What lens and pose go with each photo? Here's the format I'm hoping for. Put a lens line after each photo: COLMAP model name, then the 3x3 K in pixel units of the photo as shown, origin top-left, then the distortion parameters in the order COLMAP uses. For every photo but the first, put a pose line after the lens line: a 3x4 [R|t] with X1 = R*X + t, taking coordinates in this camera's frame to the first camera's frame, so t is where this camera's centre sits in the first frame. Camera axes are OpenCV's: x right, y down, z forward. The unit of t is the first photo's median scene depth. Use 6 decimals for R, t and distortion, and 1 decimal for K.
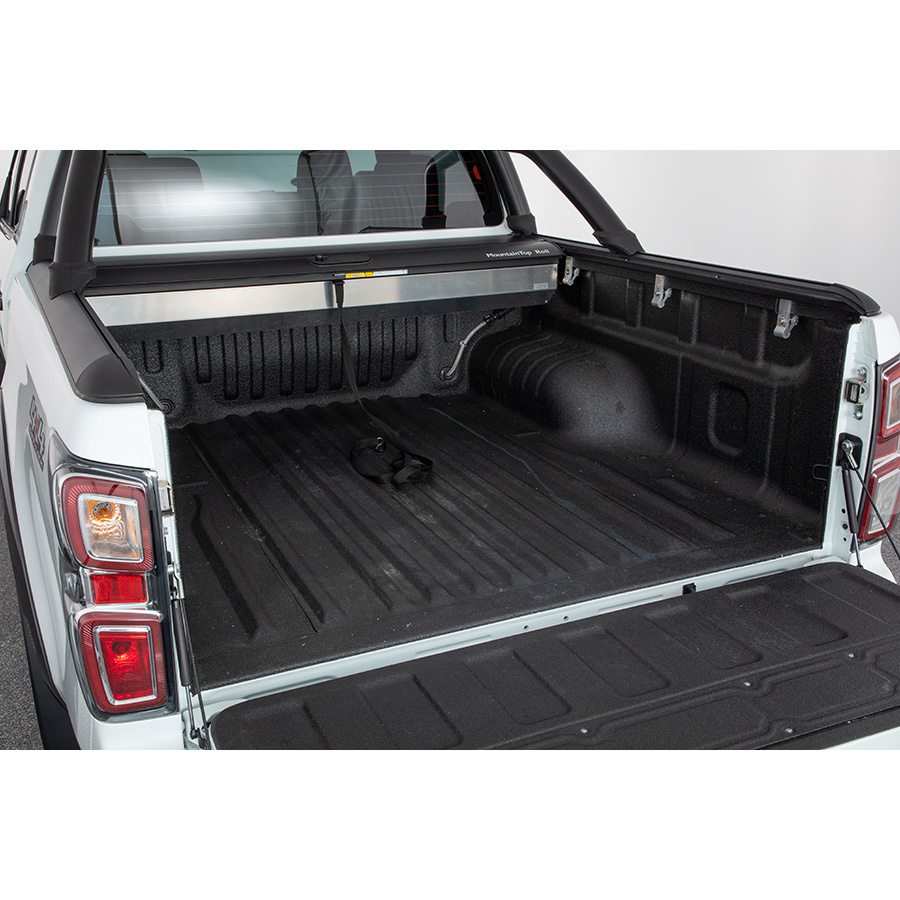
lens RADIAL K [[980.6, 0, 450.0], [0, 980.6, 450.0], [0, 0, 1]] dist [0.018670, 0.018582]
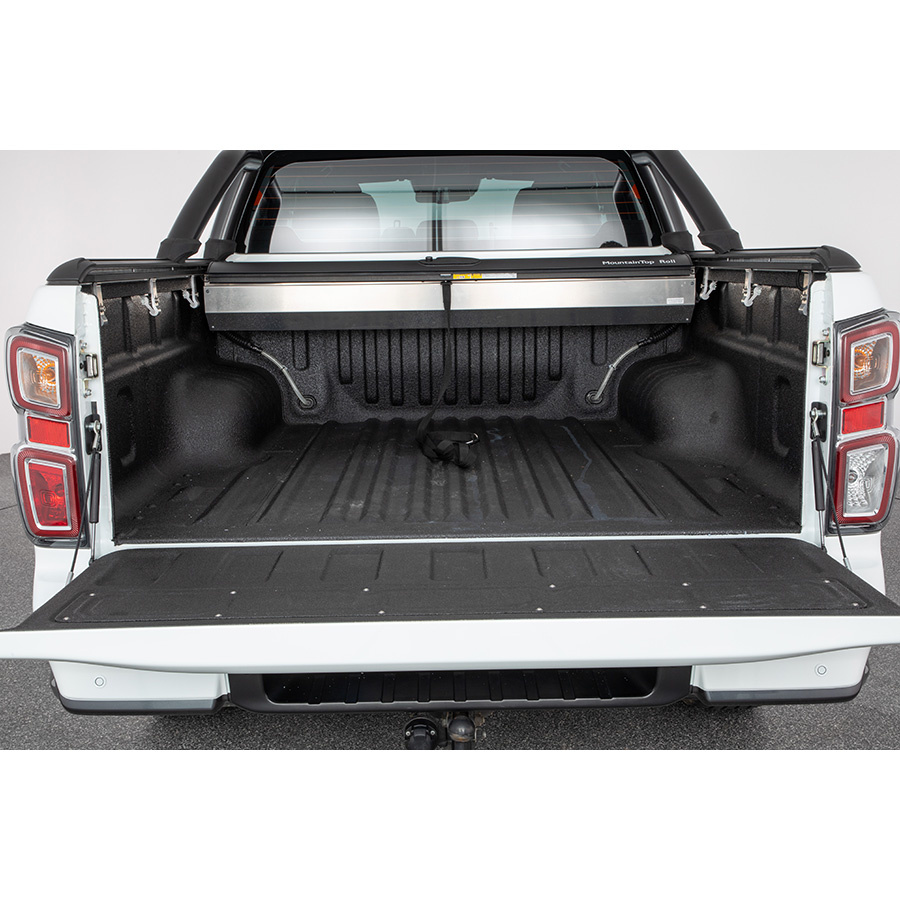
lens RADIAL K [[1161.4, 0, 450.0], [0, 1161.4, 450.0], [0, 0, 1]] dist [0.132820, -0.010860]
pose [[0.911738, 0.064912, -0.405611, 0.369529], [-0.121914, 0.985705, -0.116291, 0.135514], [0.392263, 0.155477, 0.906618, -0.087173]]
